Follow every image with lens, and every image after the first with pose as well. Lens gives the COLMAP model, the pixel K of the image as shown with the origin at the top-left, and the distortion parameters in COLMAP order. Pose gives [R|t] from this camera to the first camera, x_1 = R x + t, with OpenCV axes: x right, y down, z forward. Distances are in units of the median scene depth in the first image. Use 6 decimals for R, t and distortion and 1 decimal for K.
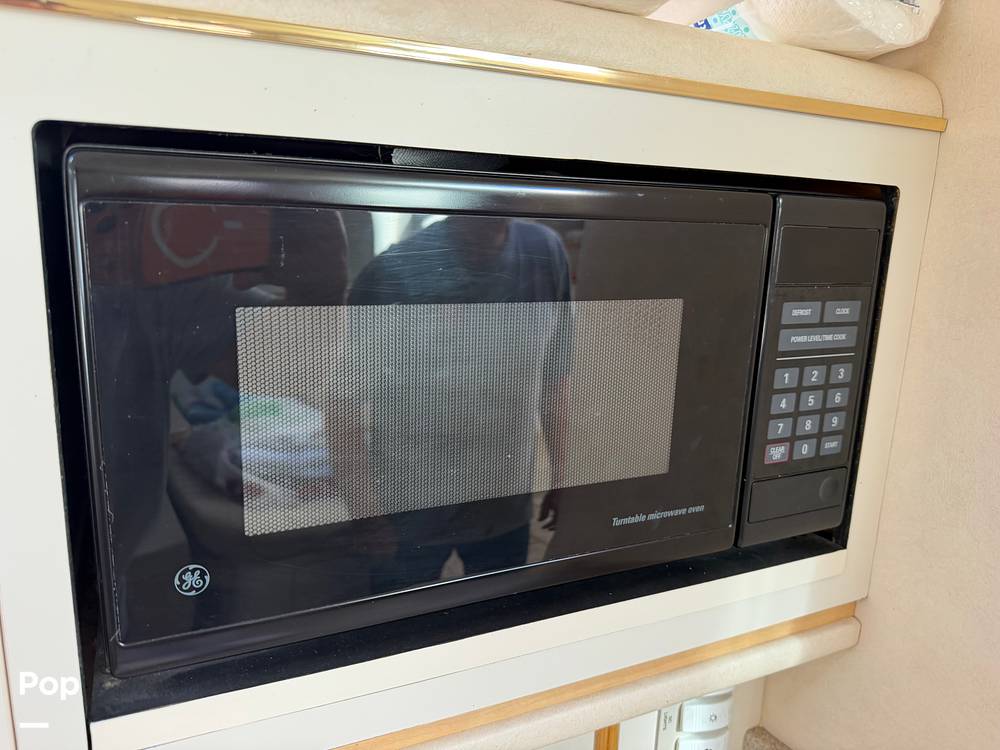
lens RADIAL K [[704.9, 0, 496.8], [0, 704.9, 380.4], [0, 0, 1]] dist [0.009382, -0.017017]
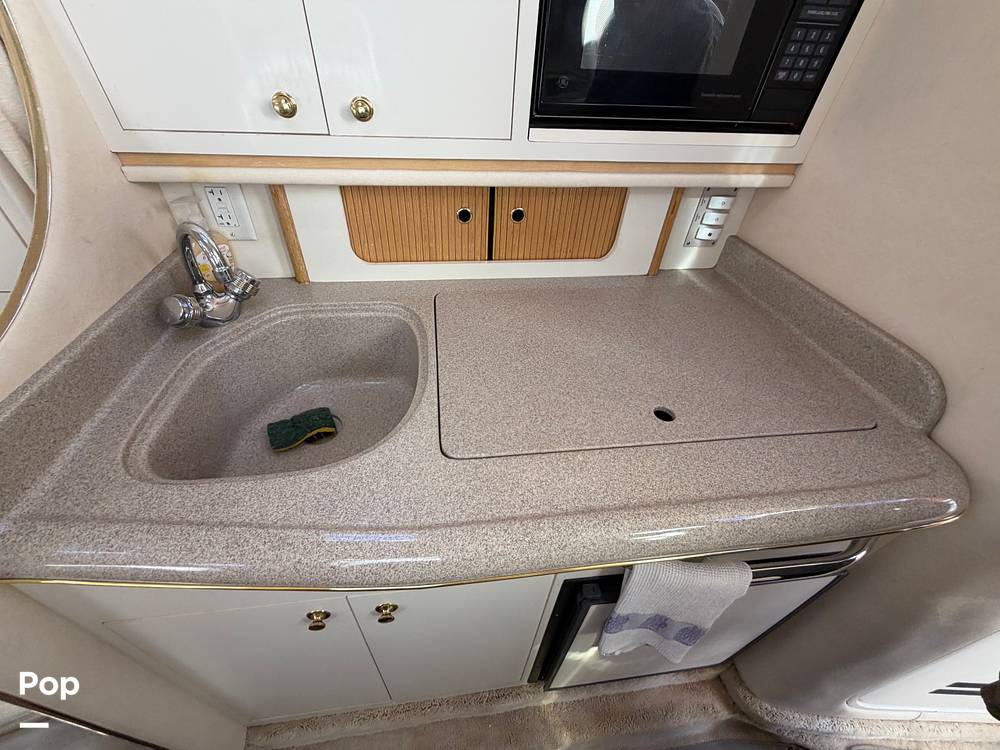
lens RADIAL K [[402.4, 0, 499.3], [0, 402.4, 374.1], [0, 0, 1]] dist [-0.000539, 0.000558]
pose [[0.950095, 0.213986, -0.227003, 0.005569], [-0.081241, 0.872271, 0.482227, 0.410411], [0.301198, -0.439719, 0.846125, -0.923033]]
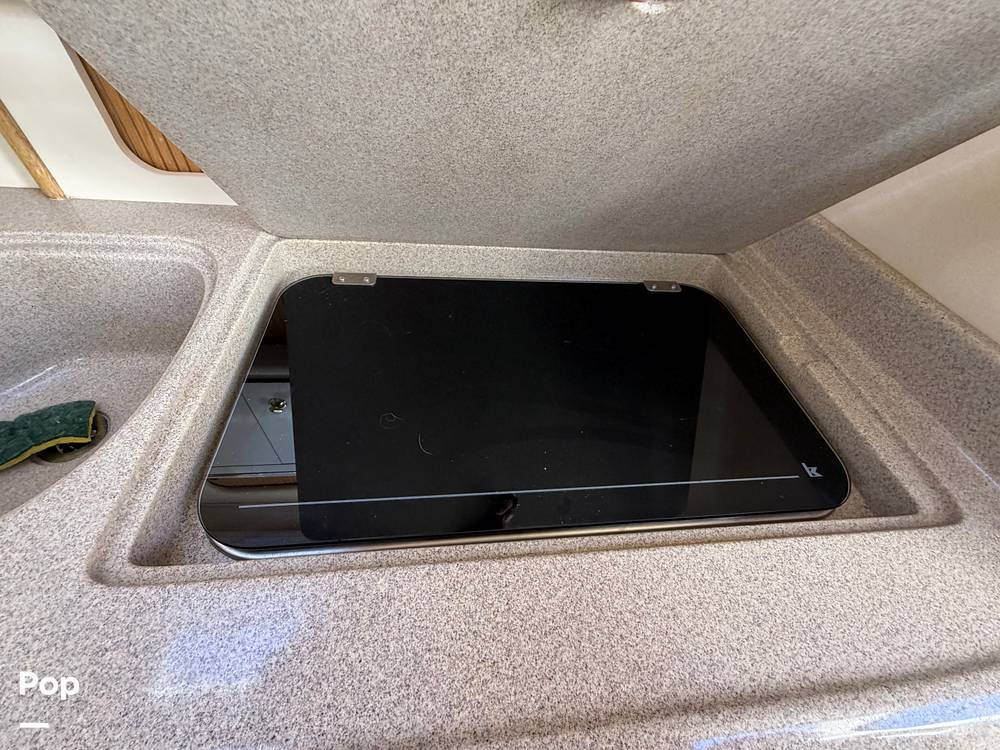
lens RADIAL K [[402.4, 0, 499.8], [0, 402.4, 373.2], [0, 0, 1]] dist [-0.000539, 0.000558]
pose [[0.938638, 0.291476, -0.184392, 0.183167], [-0.134775, 0.802078, 0.581814, 0.566479], [0.317481, -0.521261, 0.792144, -0.235006]]
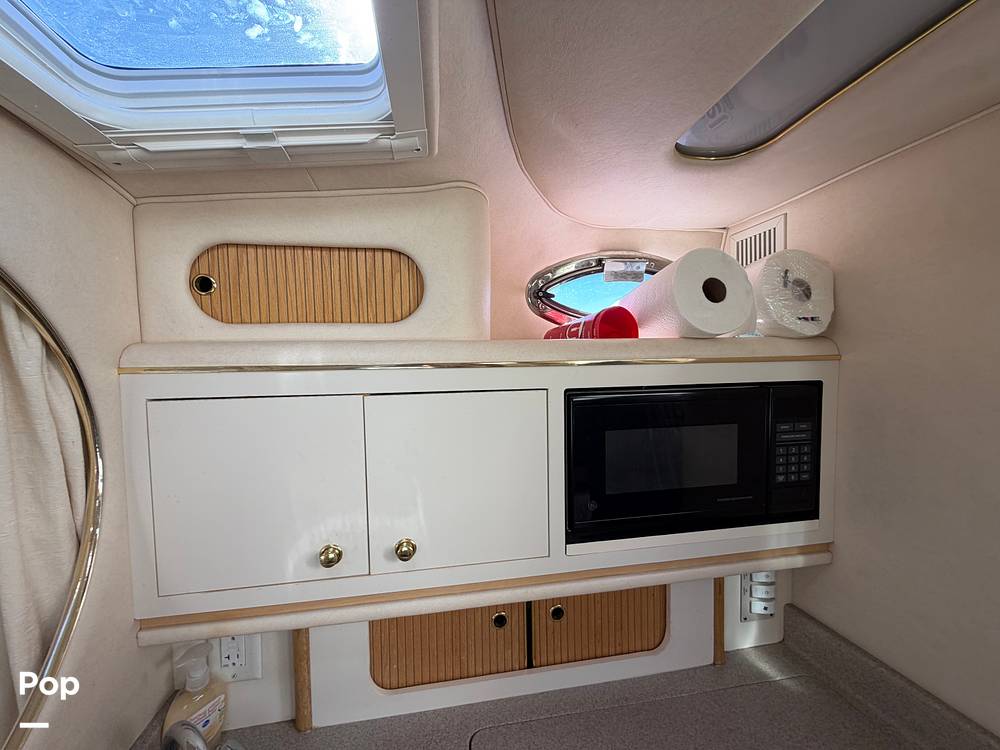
lens RADIAL K [[402.4, 0, 499.6], [0, 402.4, 378.8], [0, 0, 1]] dist [-0.000539, 0.000558]
pose [[0.959884, -0.037010, -0.277945, -0.202609], [-0.007240, 0.987649, -0.156517, -0.026621], [0.280304, 0.152250, 0.947760, -0.844490]]
